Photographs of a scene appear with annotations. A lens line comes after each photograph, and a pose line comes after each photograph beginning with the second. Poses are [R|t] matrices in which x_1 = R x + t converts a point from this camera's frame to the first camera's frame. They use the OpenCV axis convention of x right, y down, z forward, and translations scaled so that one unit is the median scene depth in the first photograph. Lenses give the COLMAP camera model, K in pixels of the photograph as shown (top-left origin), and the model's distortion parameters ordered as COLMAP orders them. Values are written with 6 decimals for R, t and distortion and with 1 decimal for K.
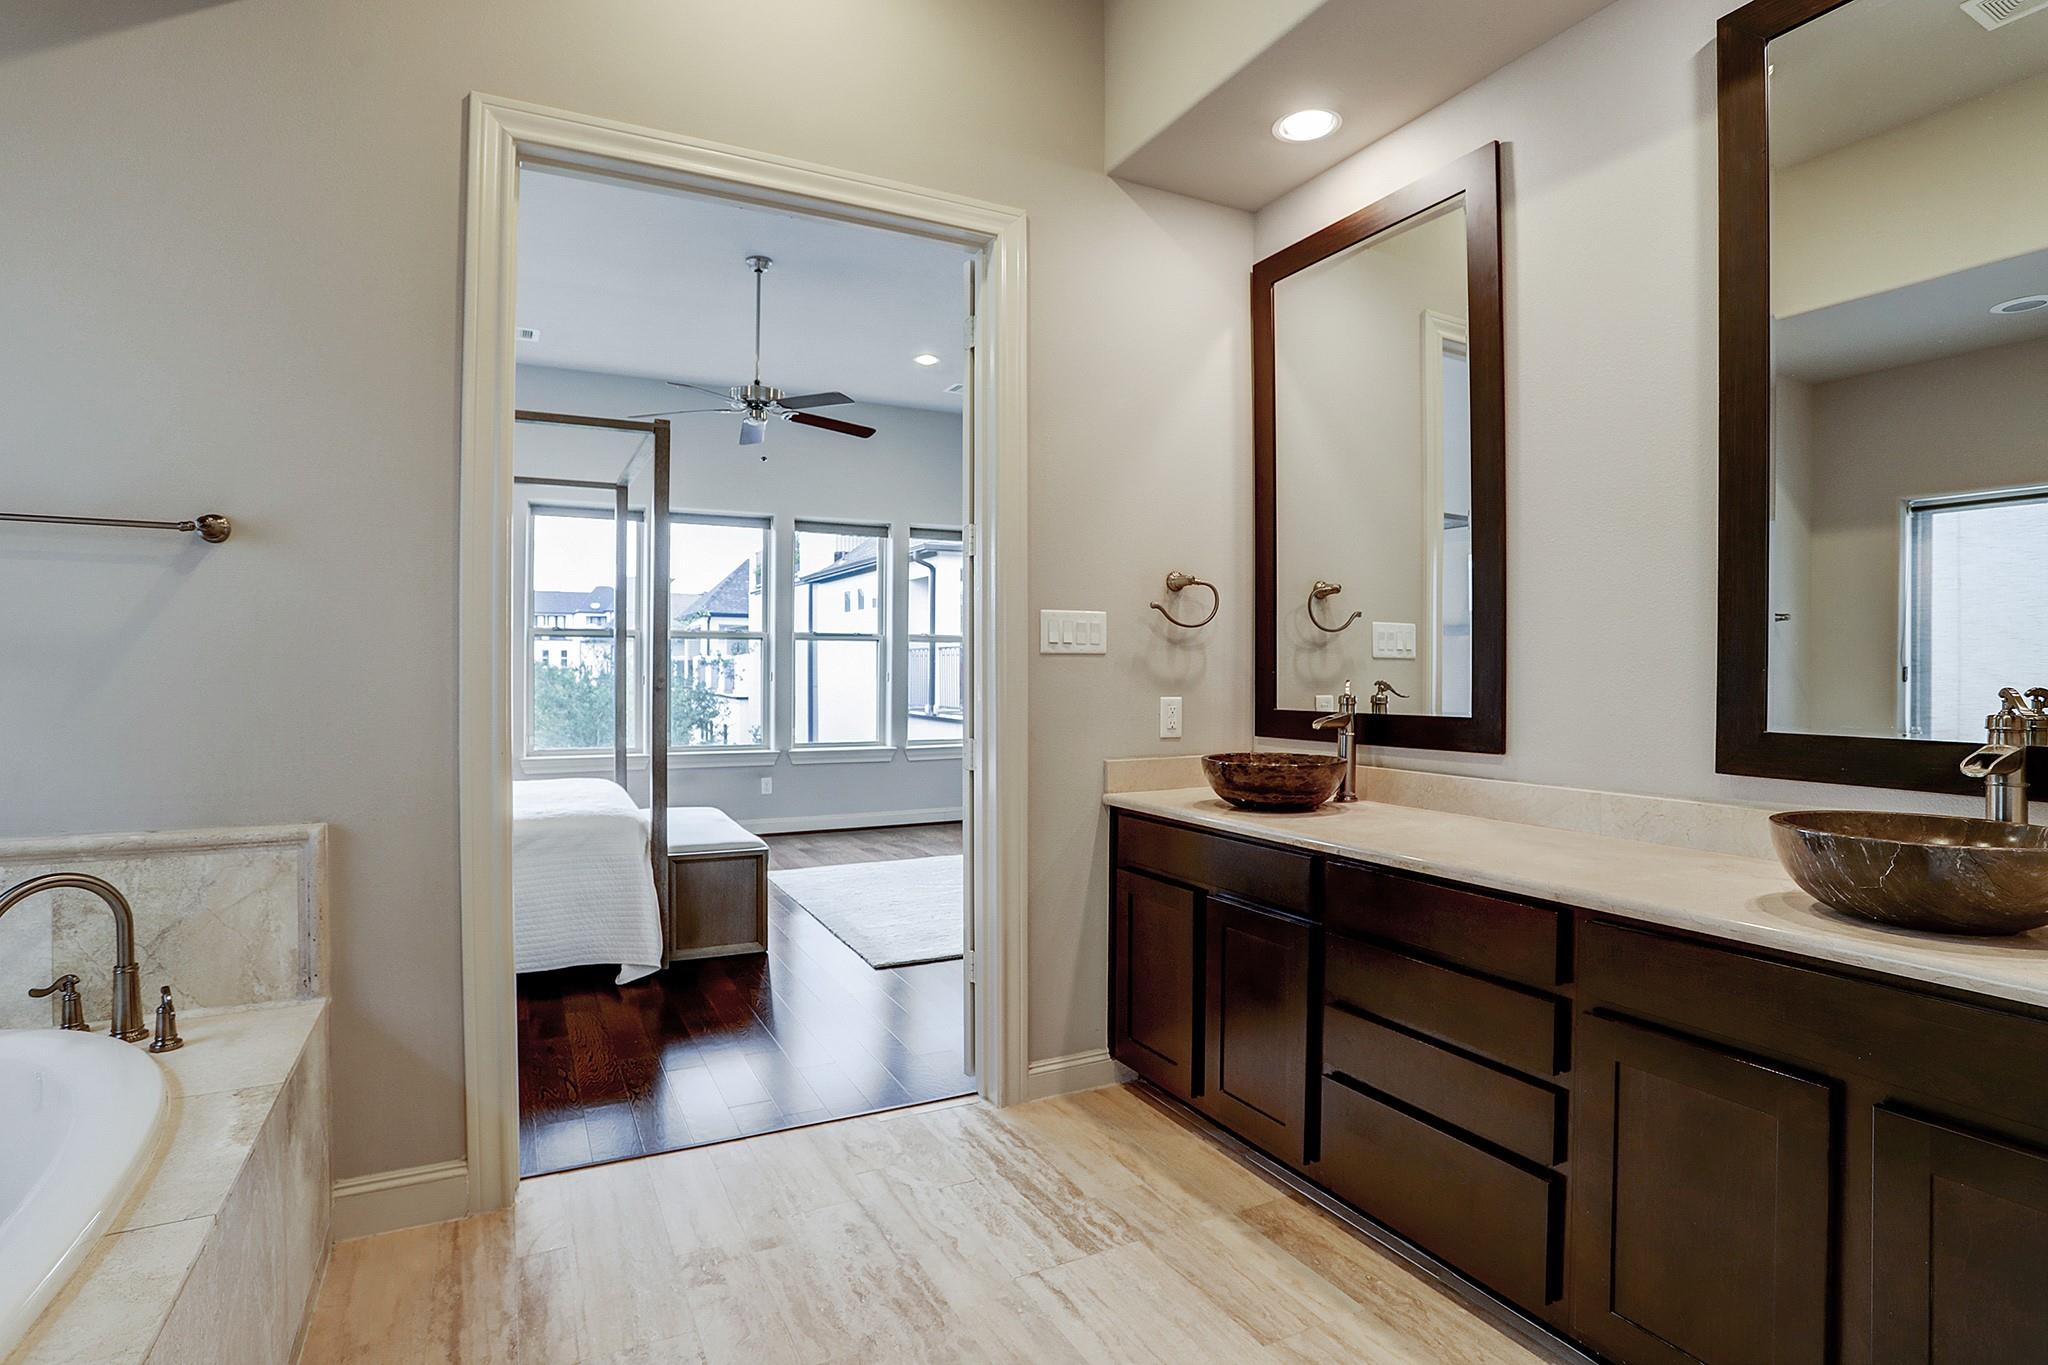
lens RADIAL K [[1021.0, 0, 1024.0], [0, 1021.0, 682.5], [0, 0, 1]] dist [0.001162, 0.000358]
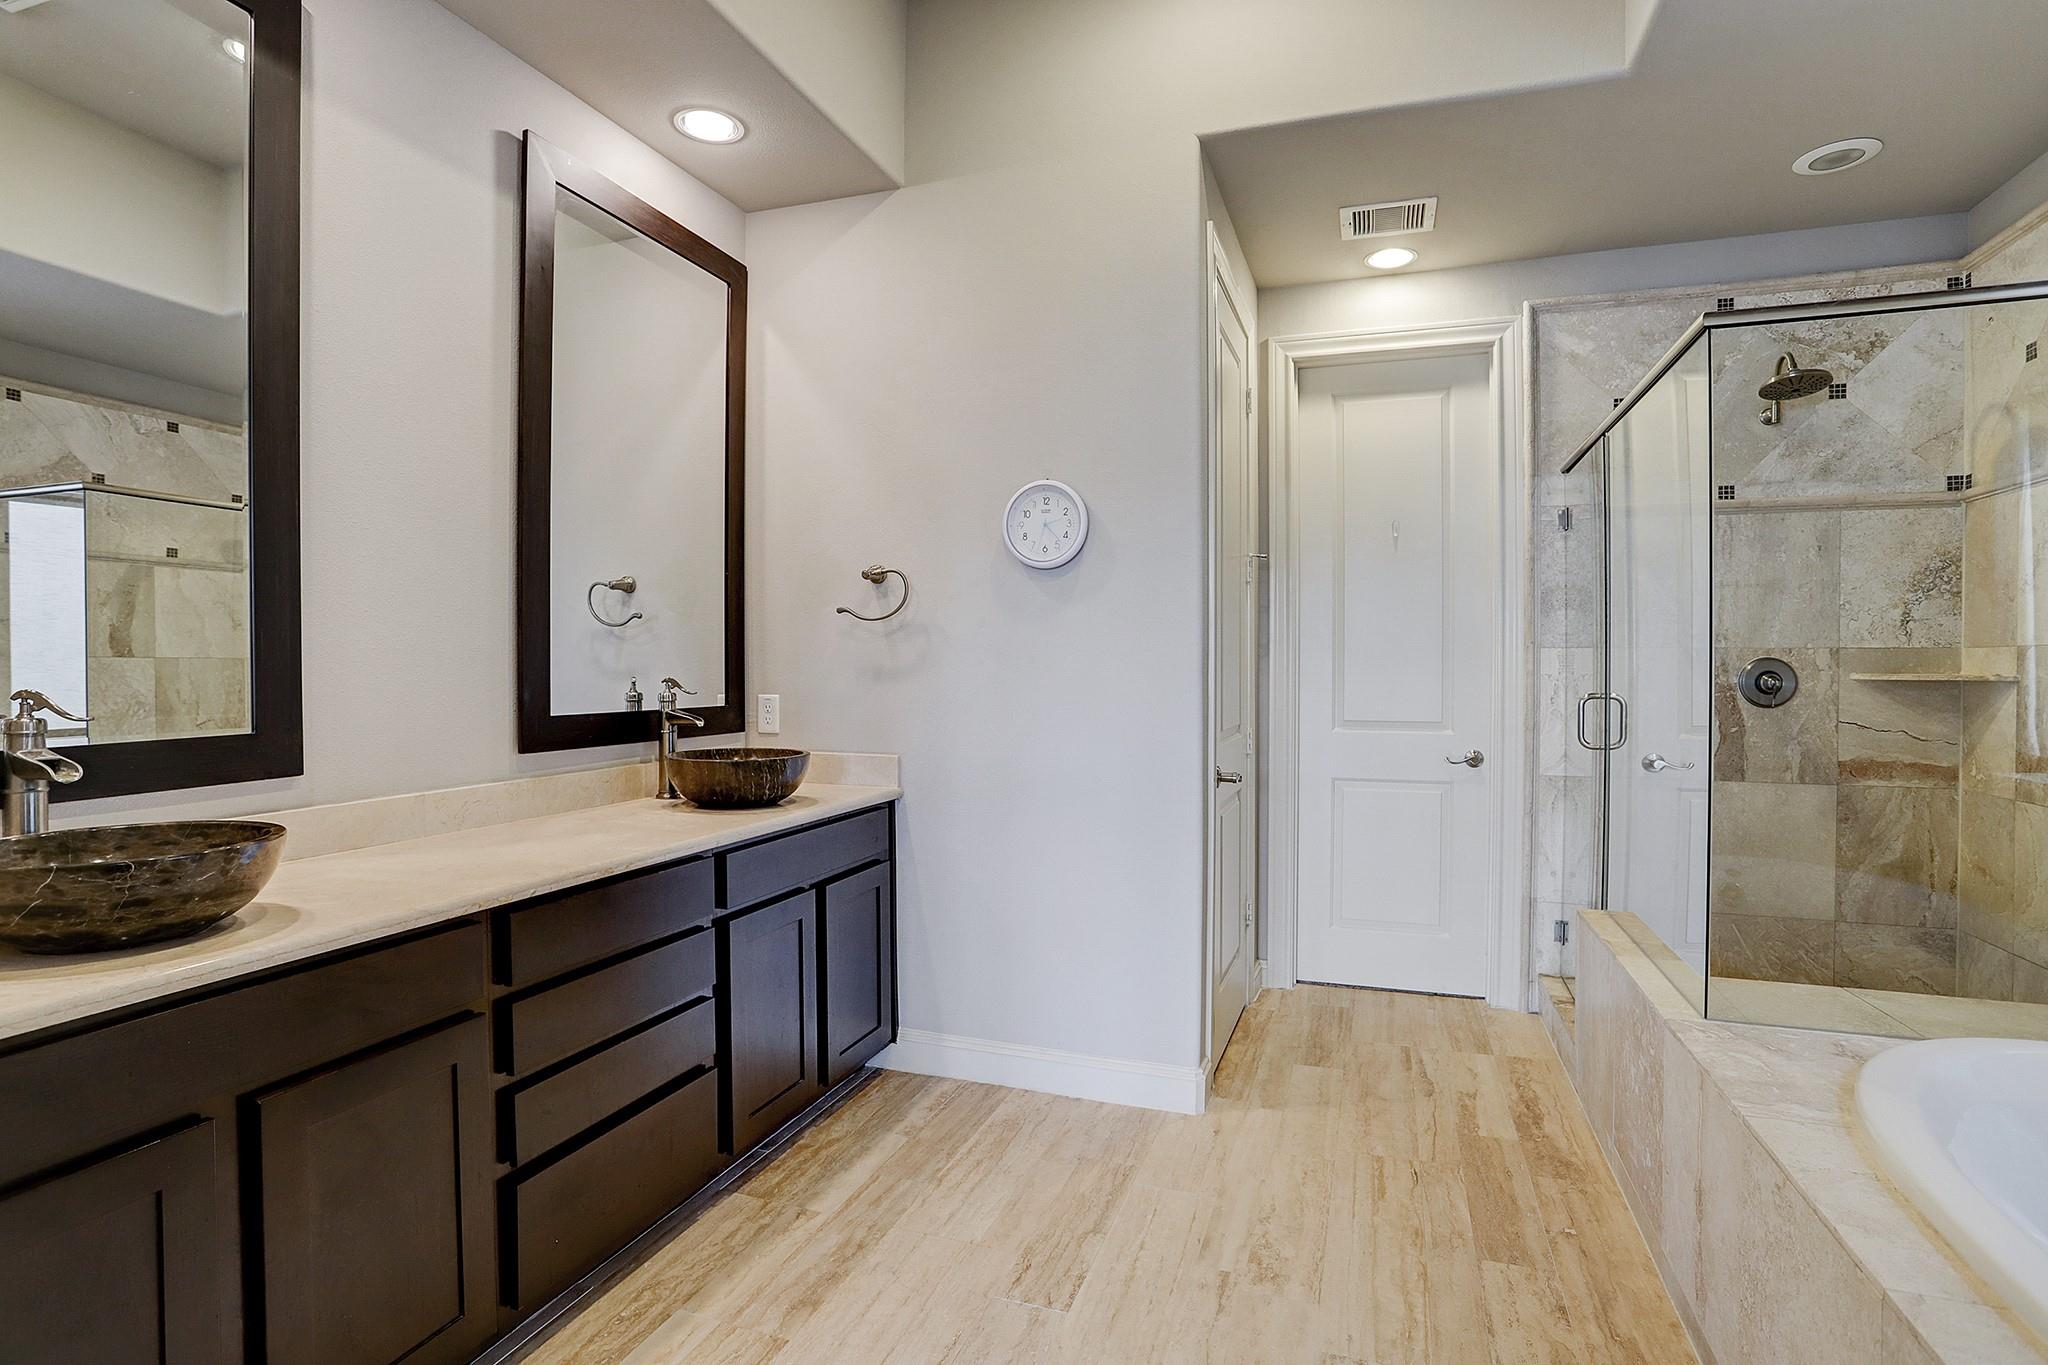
lens RADIAL K [[1036.9, 0, 1018.3], [0, 1036.9, 671.7], [0, 0, 1]] dist [-0.025981, 0.000351]
pose [[-0.677335, -0.000680, 0.735675, -0.604167], [0.014159, 0.999802, 0.013960, -0.016555], [-0.735539, 0.019872, -0.677191, 1.379502]]
